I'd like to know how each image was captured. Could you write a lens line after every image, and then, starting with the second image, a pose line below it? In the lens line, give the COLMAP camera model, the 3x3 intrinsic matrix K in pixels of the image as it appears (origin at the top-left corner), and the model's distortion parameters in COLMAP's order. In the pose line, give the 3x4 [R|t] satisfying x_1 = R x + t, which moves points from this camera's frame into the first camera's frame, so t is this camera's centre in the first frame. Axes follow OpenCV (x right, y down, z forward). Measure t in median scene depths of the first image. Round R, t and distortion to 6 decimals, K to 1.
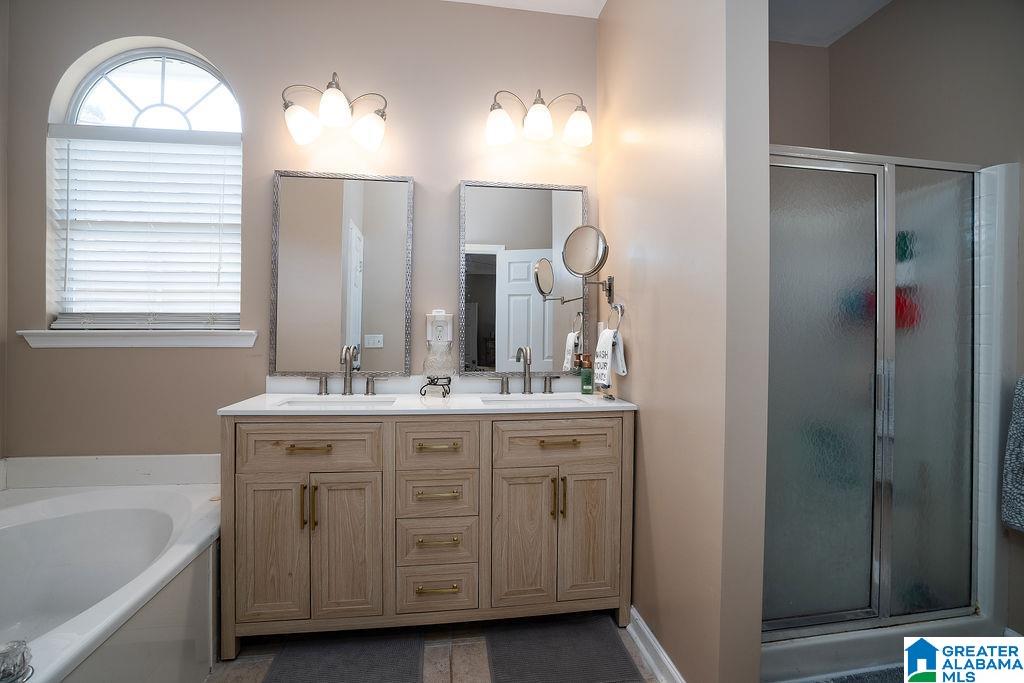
lens RADIAL K [[475.0, 0, 515.9], [0, 475.0, 342.5], [0, 0, 1]] dist [-0.062685, 0.022562]
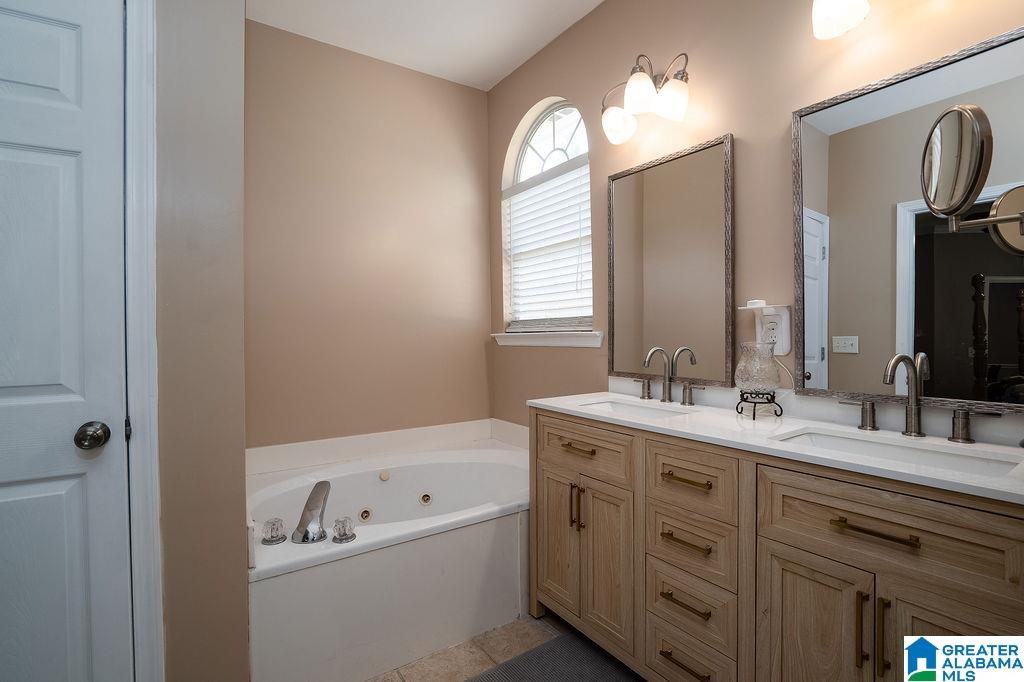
lens RADIAL K [[475.0, 0, 515.9], [0, 475.0, 342.0], [0, 0, 1]] dist [-0.062685, 0.022562]
pose [[0.457131, 0.006660, -0.889374, 0.326092], [-0.009856, 0.999948, 0.002422, -0.003176], [0.889345, 0.007659, 0.457173, 0.343524]]
